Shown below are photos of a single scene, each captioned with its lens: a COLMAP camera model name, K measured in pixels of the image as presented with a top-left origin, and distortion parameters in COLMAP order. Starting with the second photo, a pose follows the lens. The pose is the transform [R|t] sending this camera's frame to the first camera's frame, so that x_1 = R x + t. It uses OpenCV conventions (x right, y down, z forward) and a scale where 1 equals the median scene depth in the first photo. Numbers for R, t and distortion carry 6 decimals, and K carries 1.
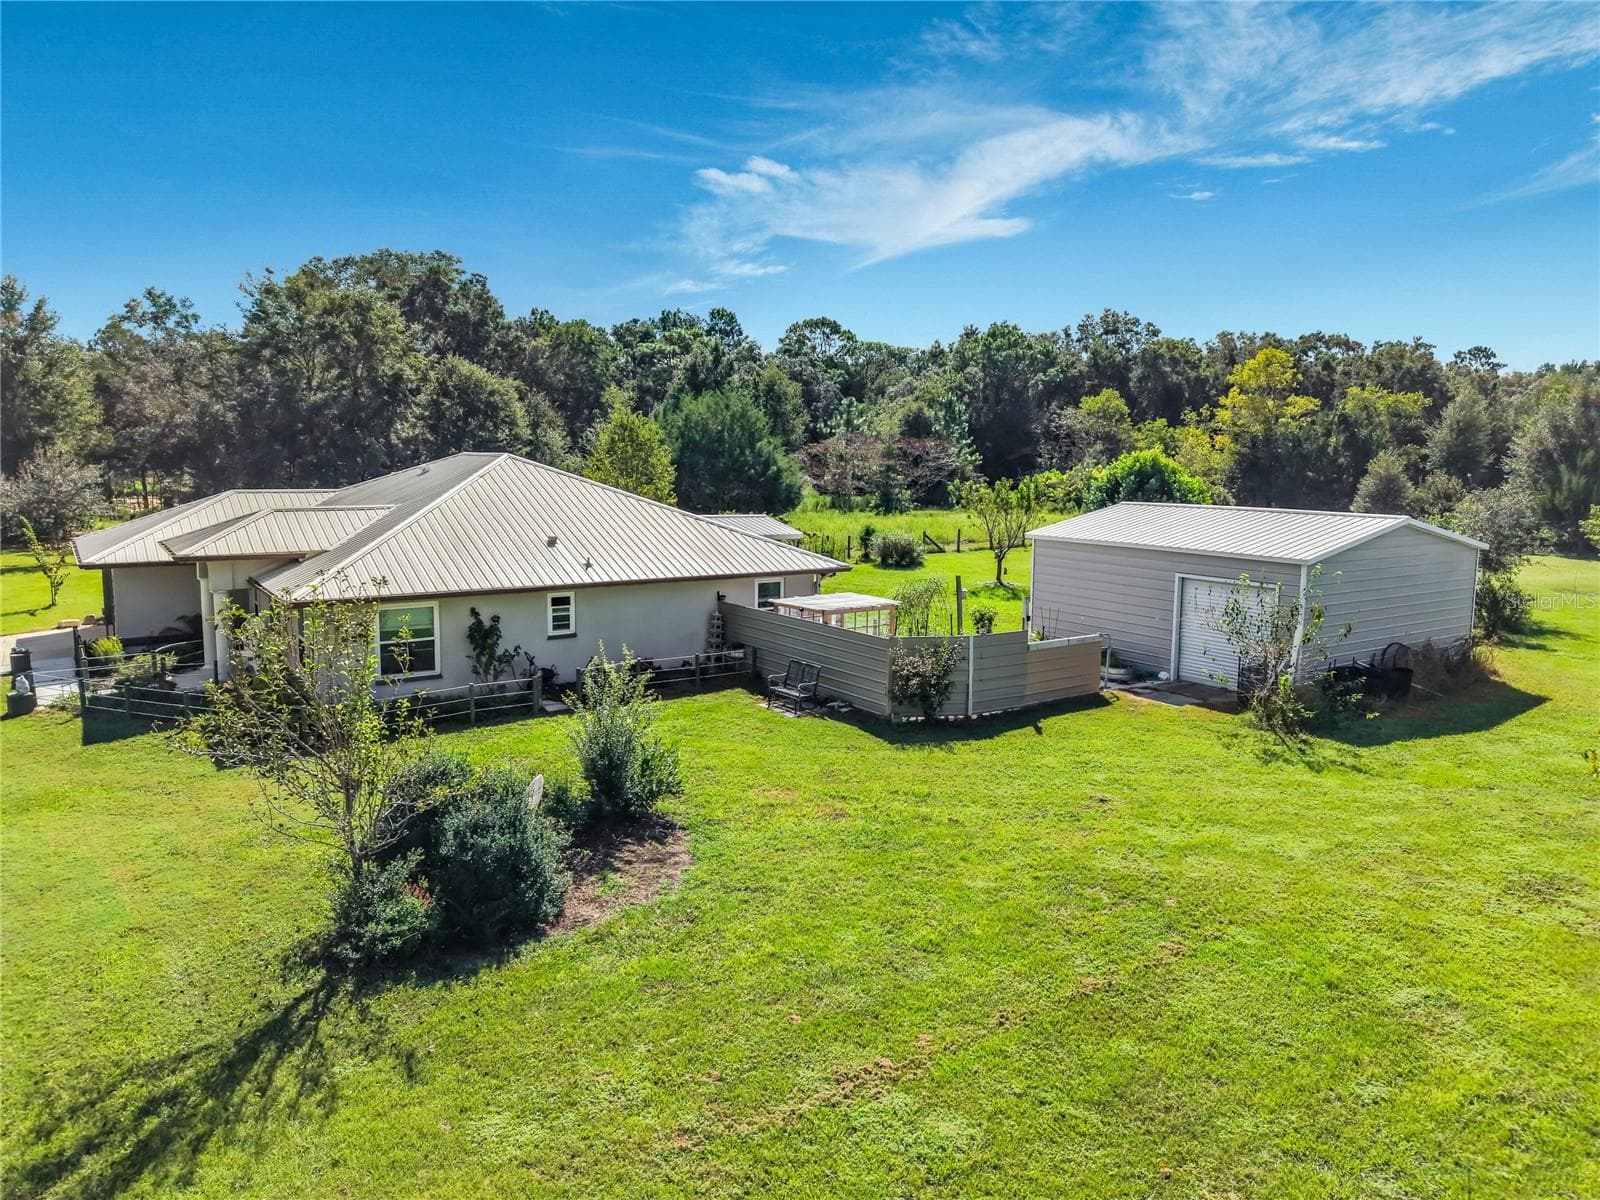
lens RADIAL K [[1083.1, 0, 795.4], [0, 1083.1, 660.5], [0, 0, 1]] dist [0.037801, 0.003116]
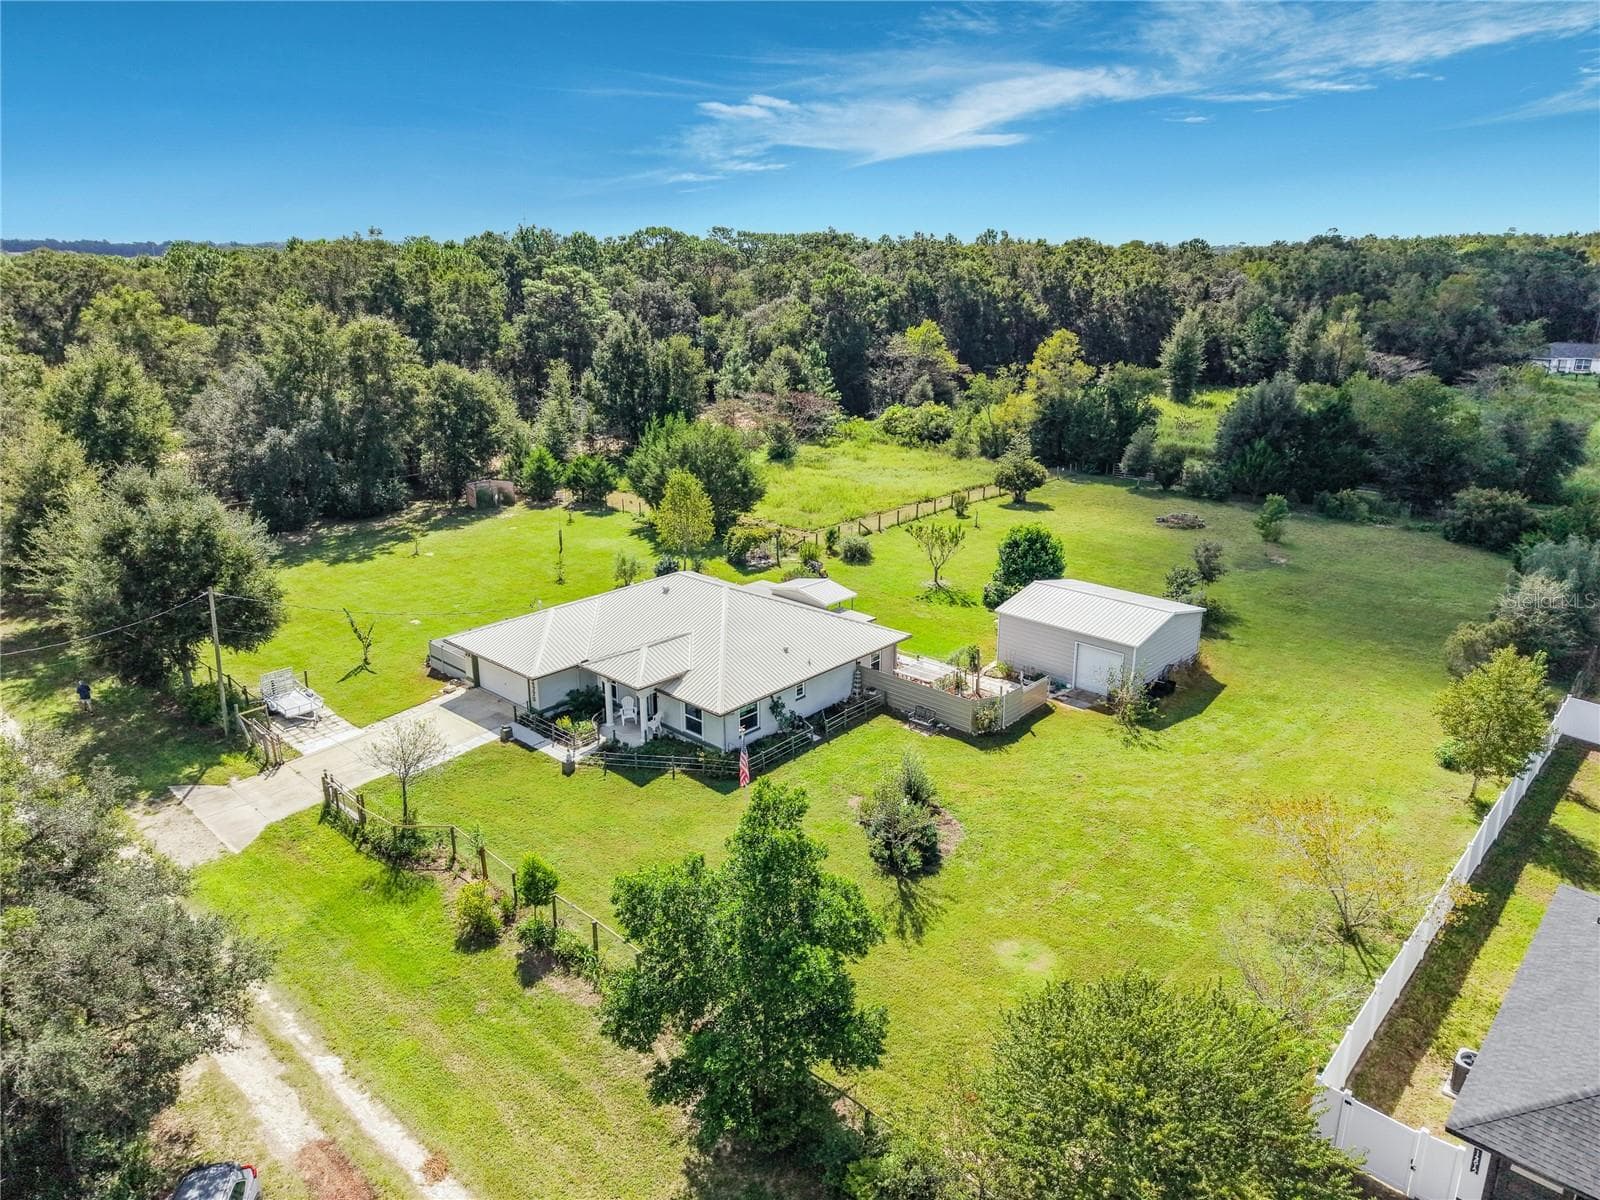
lens RADIAL K [[1146.6, 0, 799.5], [0, 1146.6, 628.7], [0, 0, 1]] dist [0.088925, -0.081615]
pose [[0.971679, -0.077235, 0.223327, -0.221486], [0.042452, 0.986757, 0.156552, -0.157325], [-0.232460, -0.142637, 0.962090, -0.340391]]
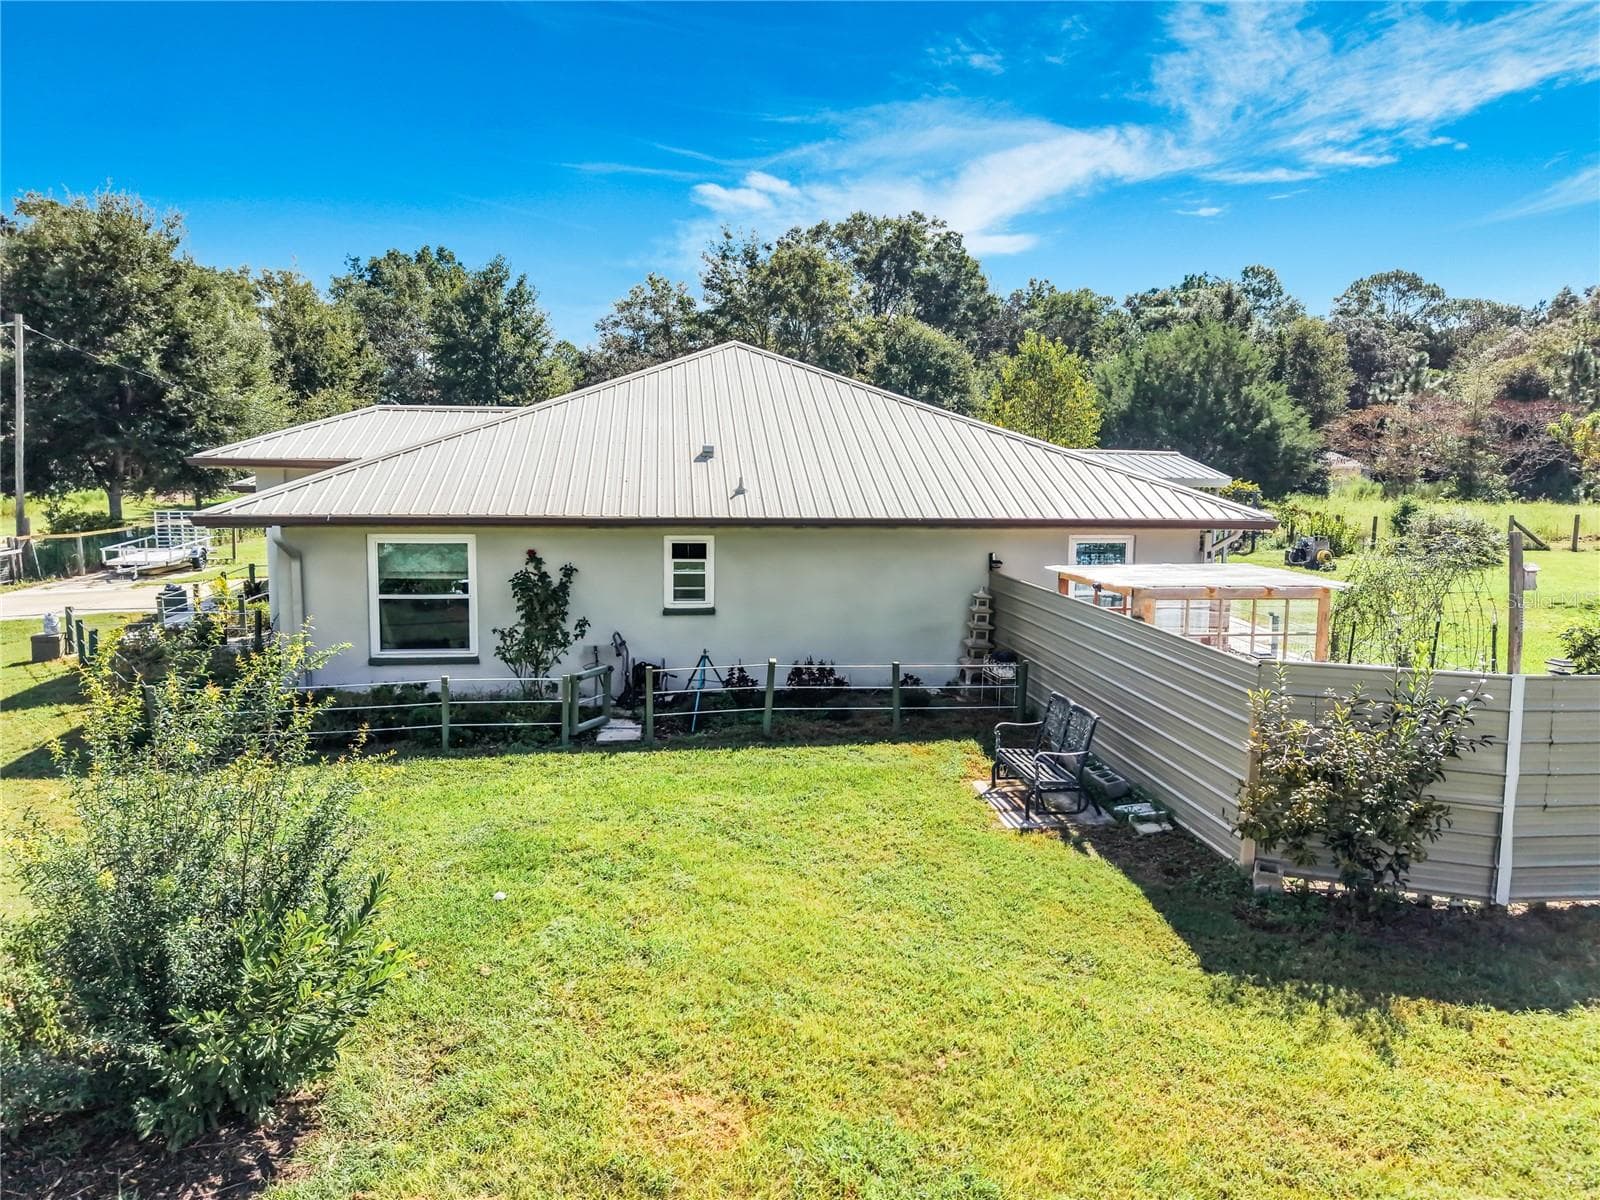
lens RADIAL K [[1100.2, 0, 801.3], [0, 1100.2, 571.0], [0, 0, 1]] dist [0.025602, -0.032404]
pose [[0.886955, 0.052570, -0.458854, 0.033916], [-0.092224, 0.993652, -0.064426, -0.003633], [0.452554, 0.099460, 0.886173, 0.162909]]
